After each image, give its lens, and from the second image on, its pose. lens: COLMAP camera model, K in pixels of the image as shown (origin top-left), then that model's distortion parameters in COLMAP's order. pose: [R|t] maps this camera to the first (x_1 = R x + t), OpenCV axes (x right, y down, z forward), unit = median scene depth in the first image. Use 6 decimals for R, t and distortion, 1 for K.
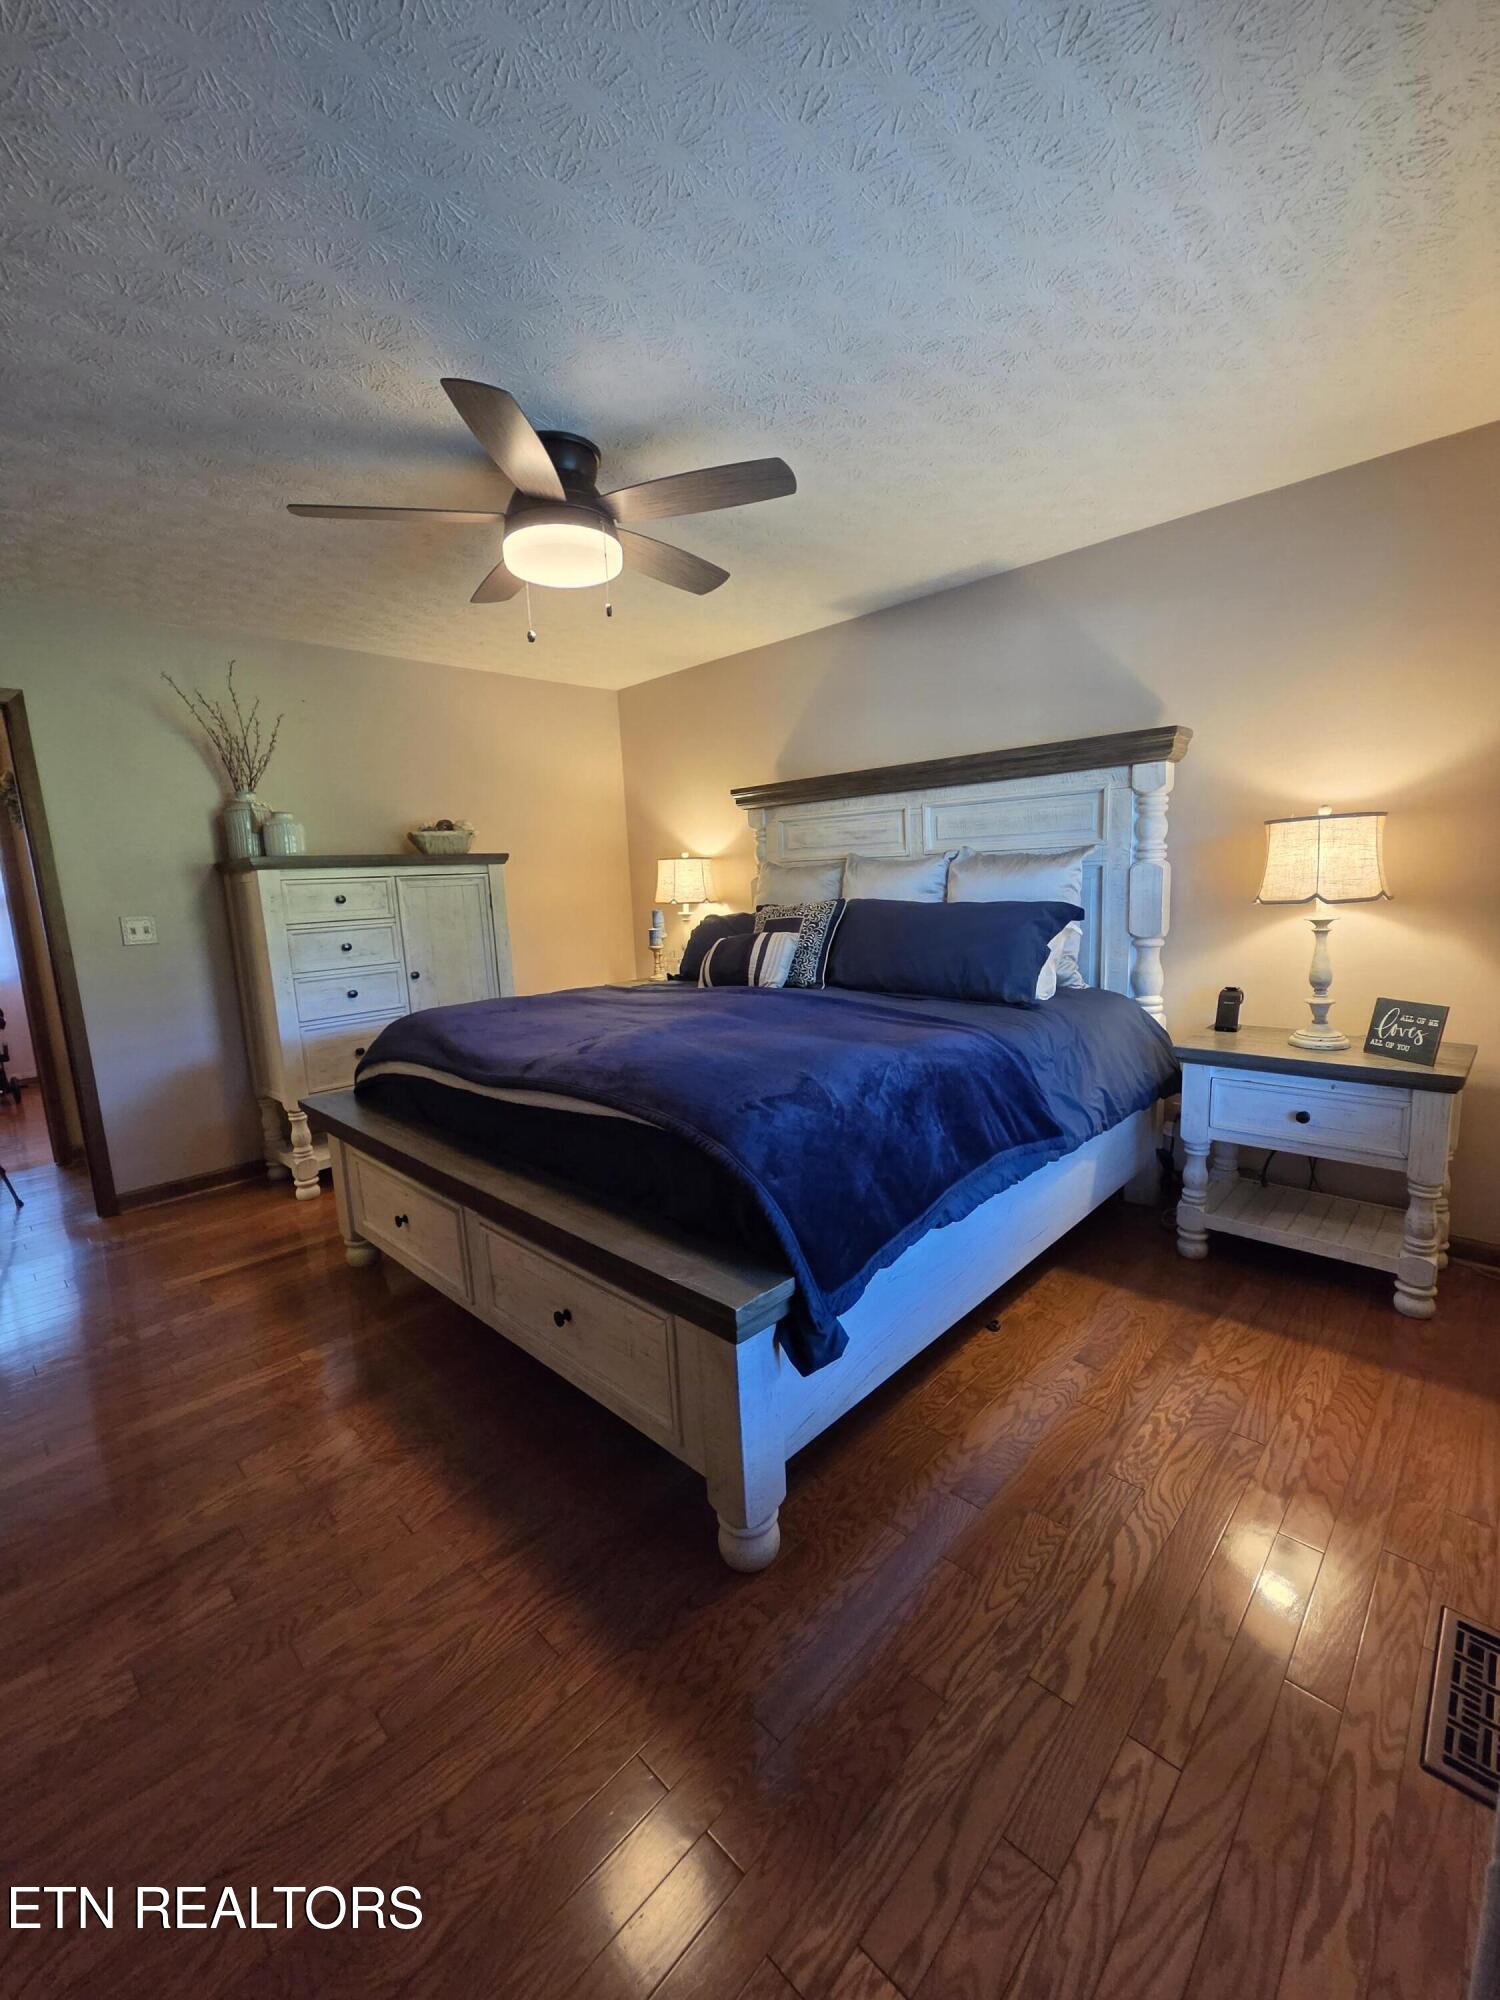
lens RADIAL K [[820.0, 0, 757.4], [0, 820.0, 1006.2], [0, 0, 1]] dist [0.000387, -0.000020]
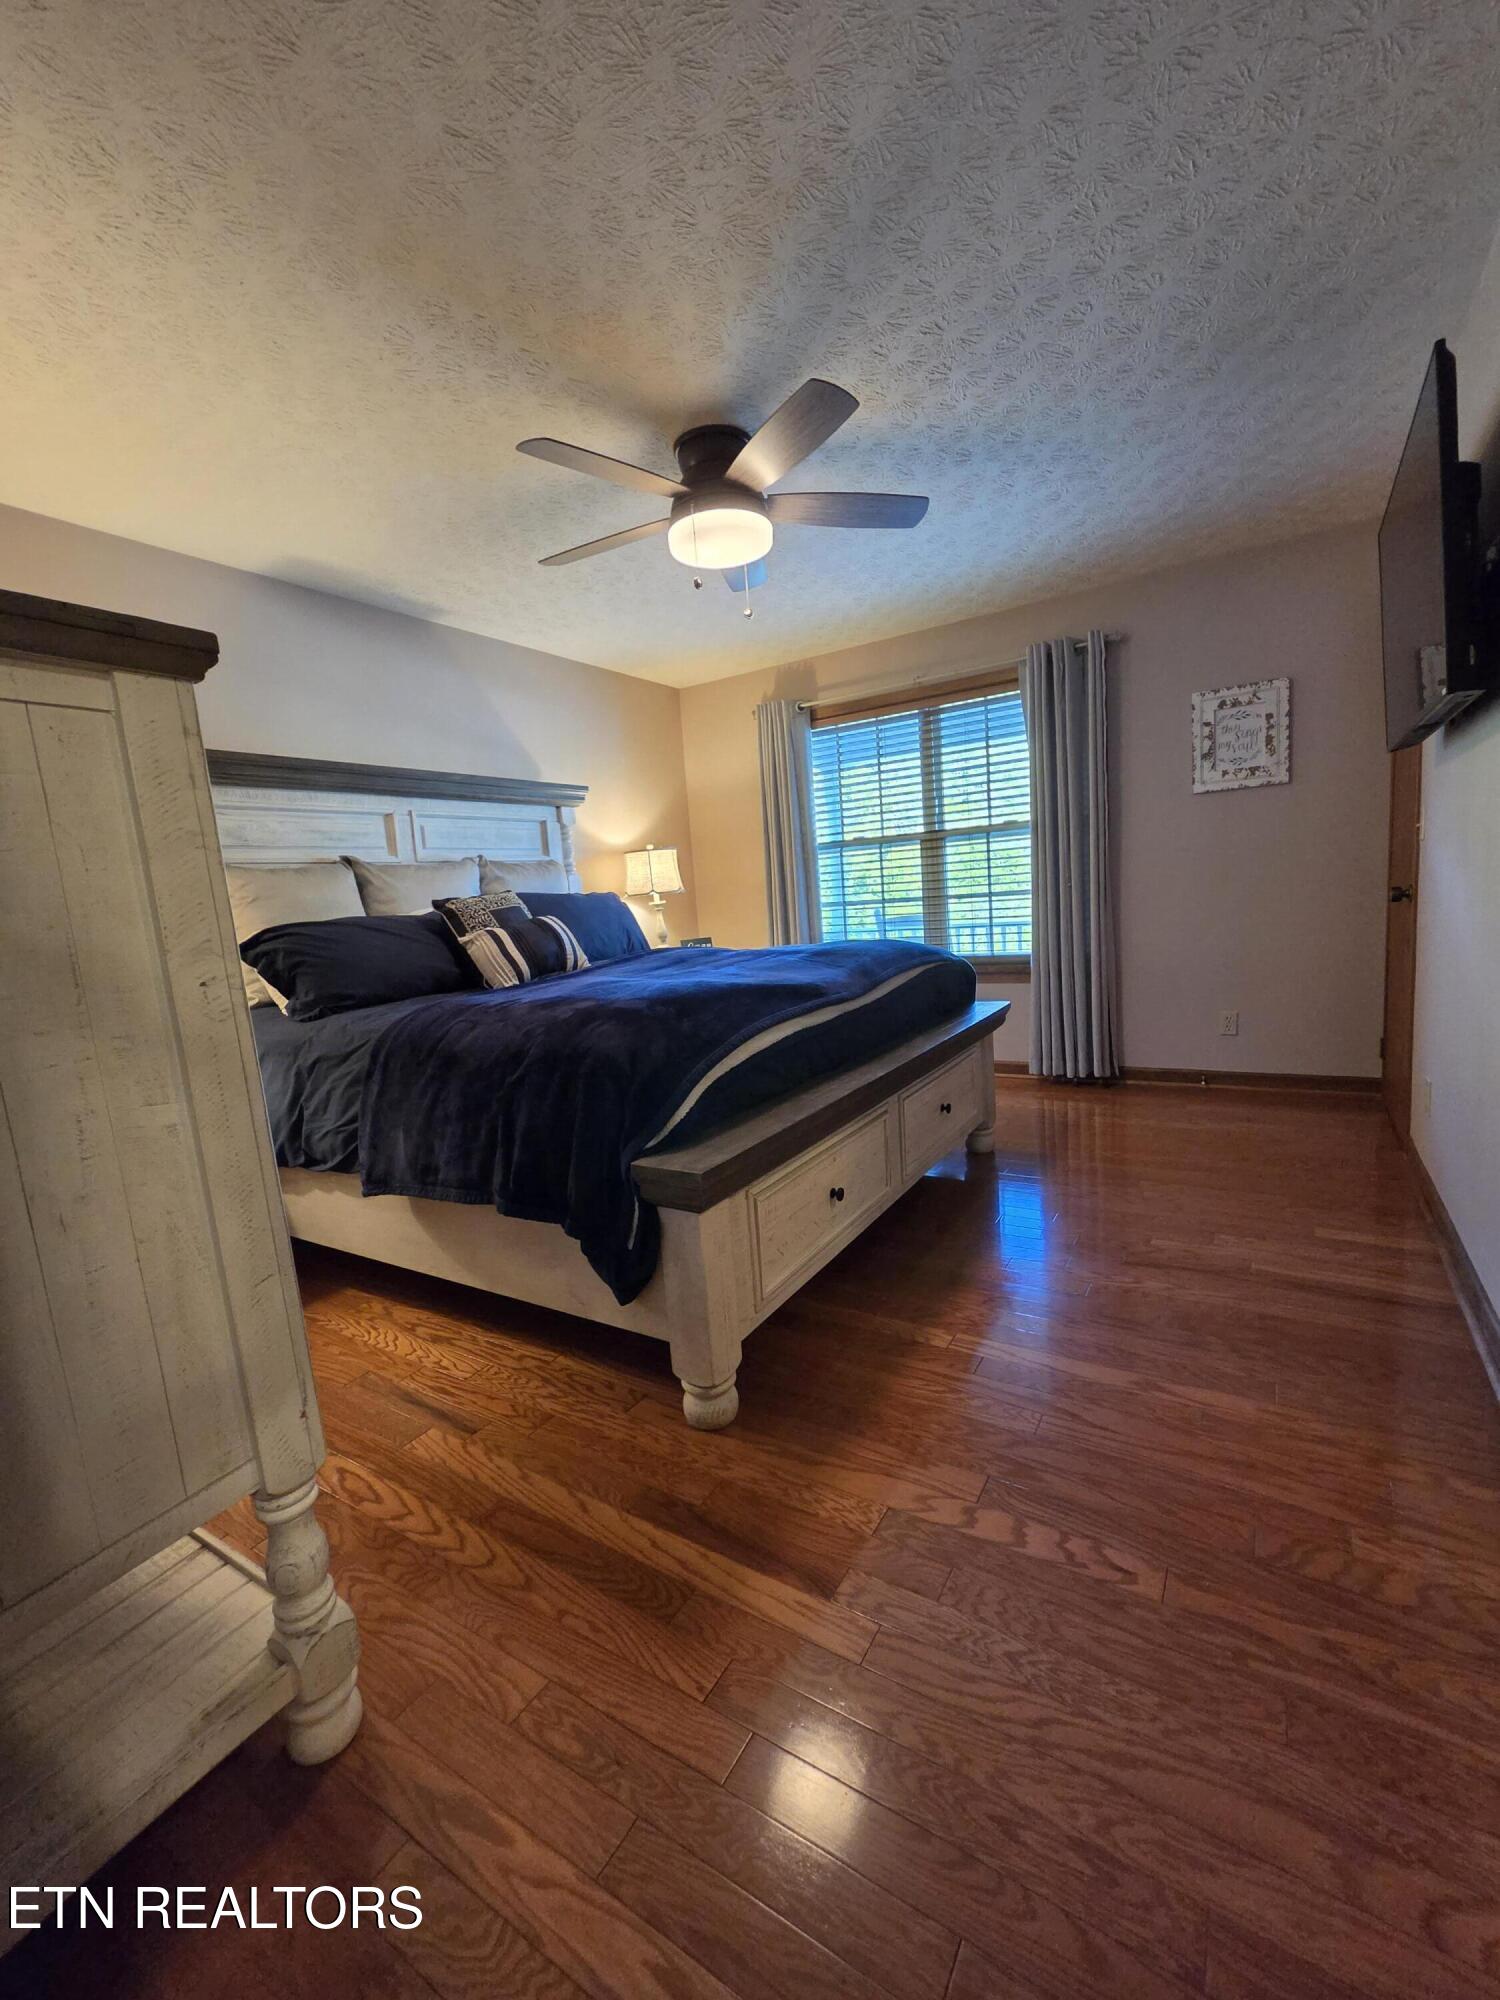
lens RADIAL K [[813.2, 0, 753.6], [0, 813.2, 1005.5], [0, 0, 1]] dist [-0.000053, 0.000328]
pose [[-0.191541, -0.079421, 0.978266, -1.085916], [0.240118, 0.962641, 0.125166, -0.050700], [-0.951659, 0.258873, -0.165315, 1.027014]]
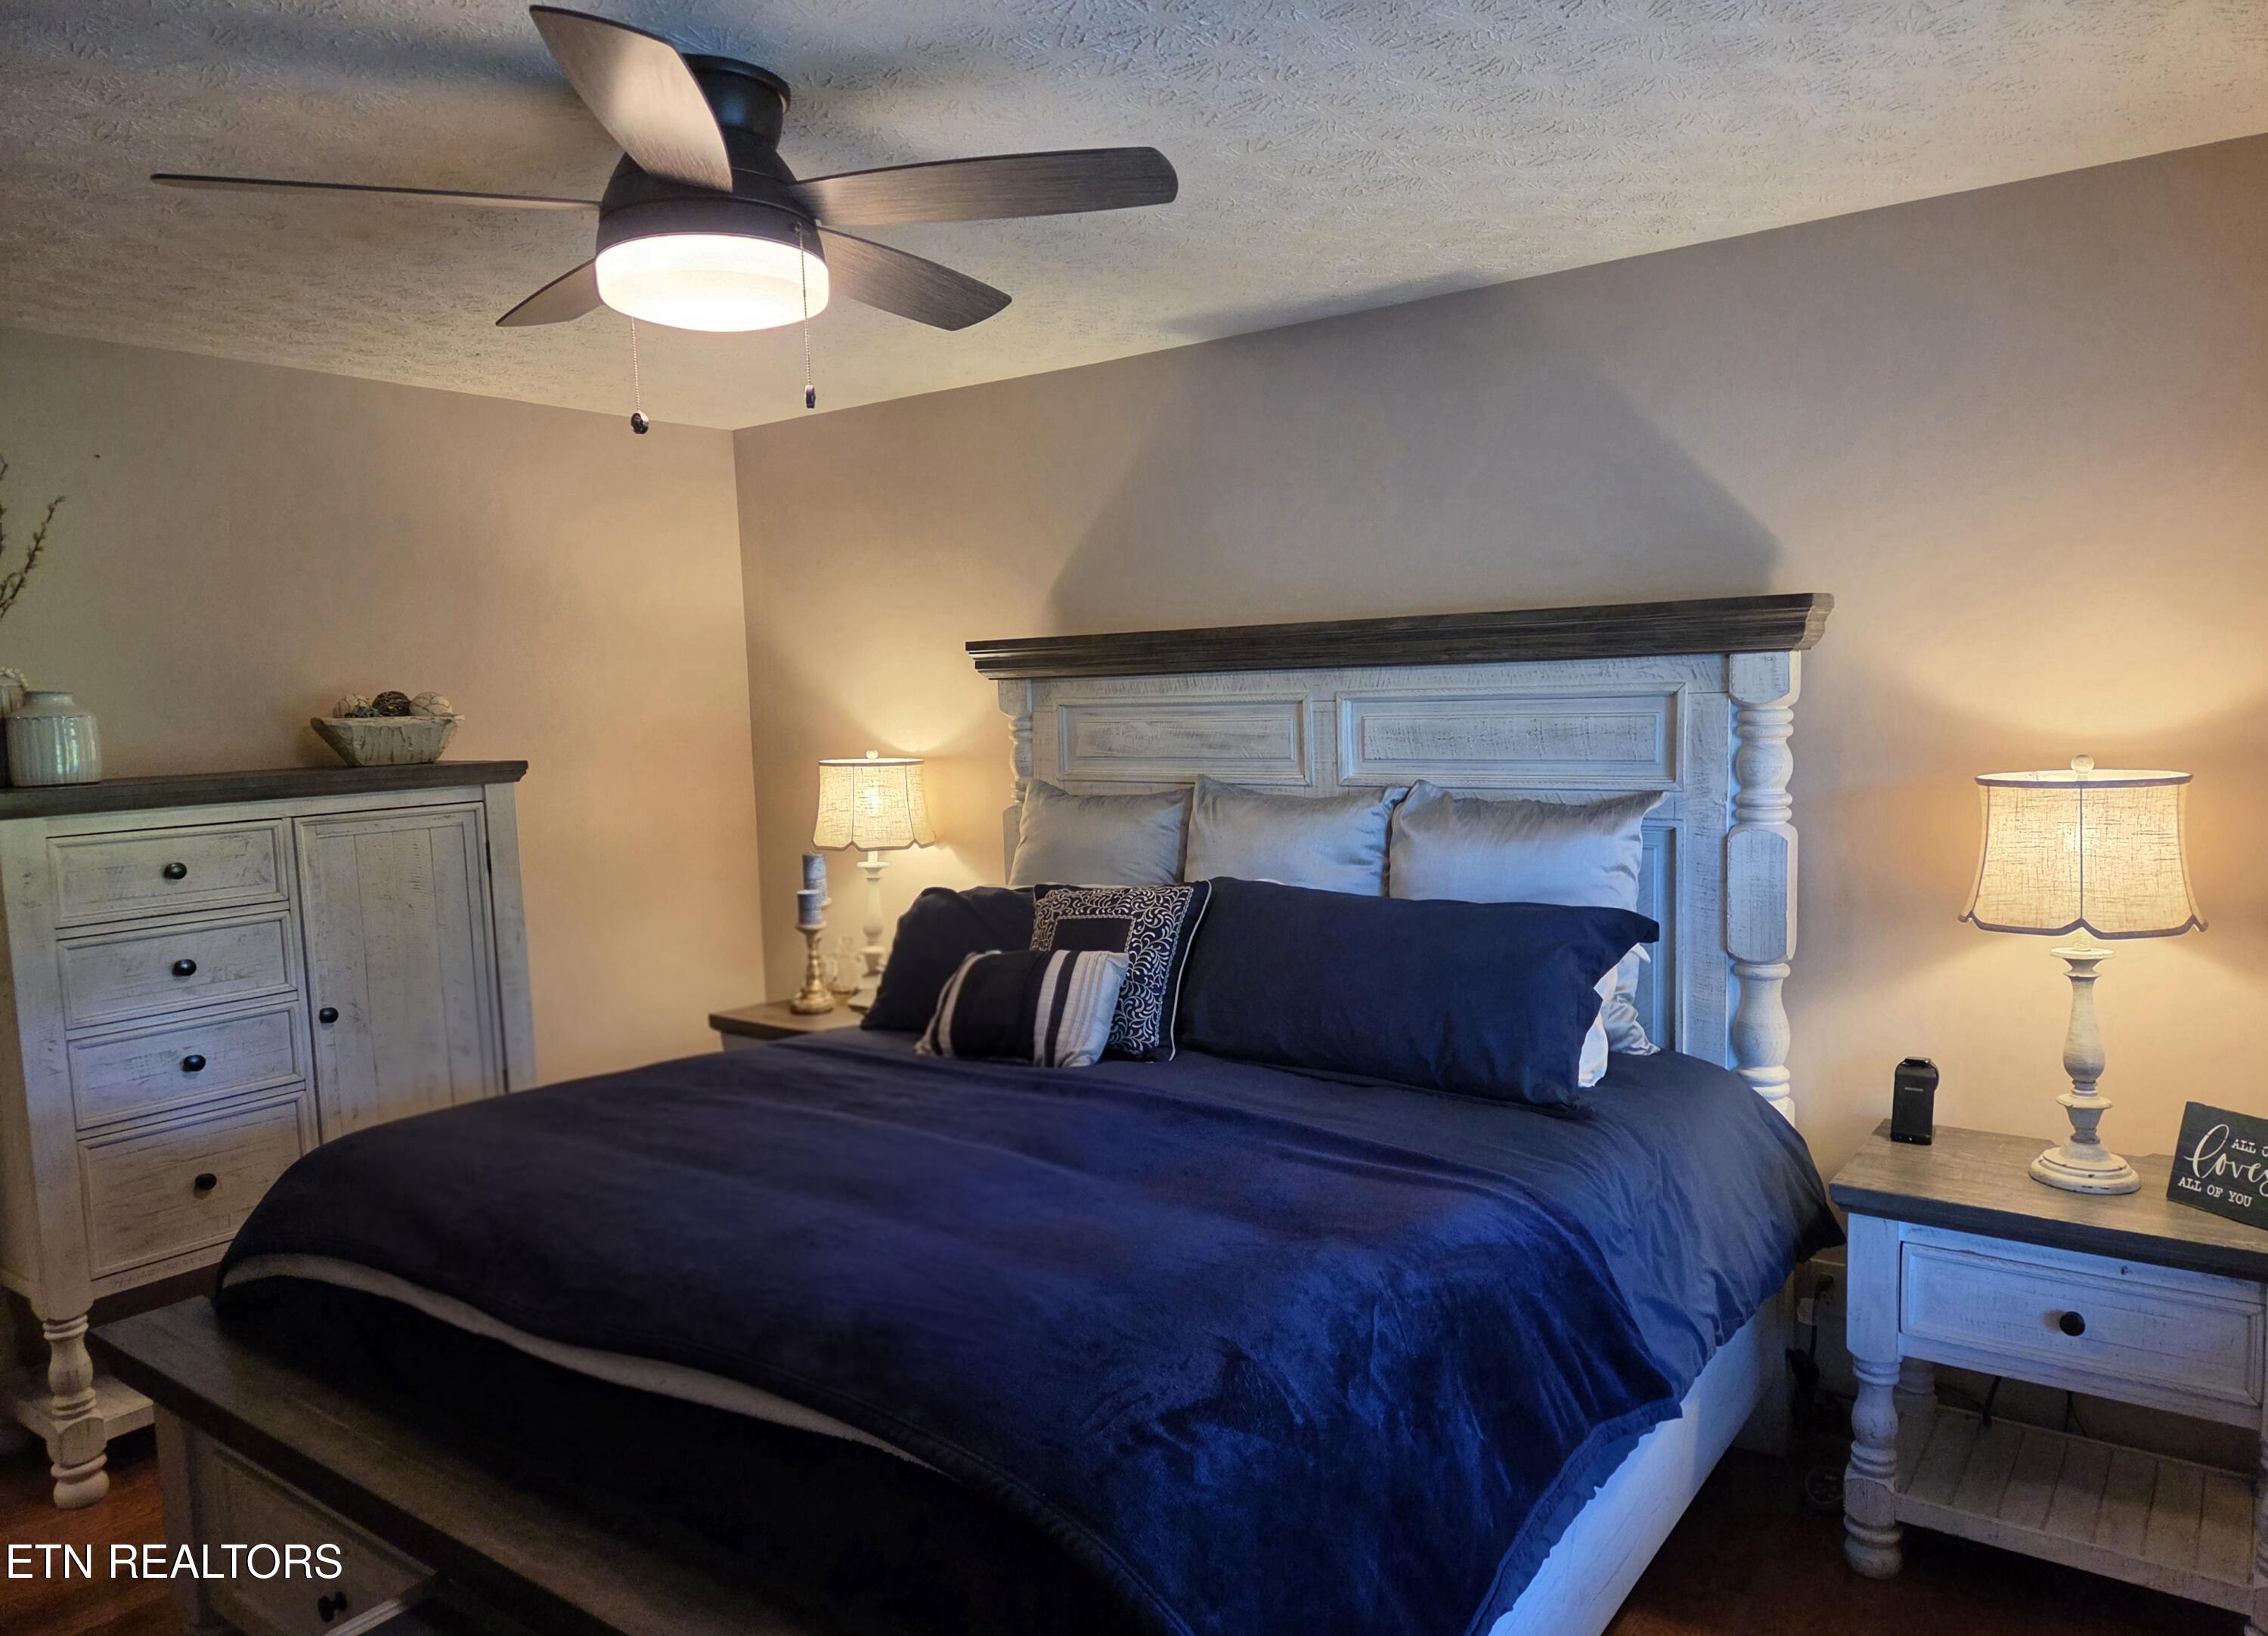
lens RADIAL K [[1527.9, 0, 1124.7], [0, 1527.9, 870.6], [0, 0, 1]] dist [0.057645, -0.046393]
pose [[0.992903, -0.000880, 0.118924, -0.072331], [0.007021, 0.998662, -0.051231, -0.097606], [-0.118720, 0.051702, 0.991581, 0.023376]]
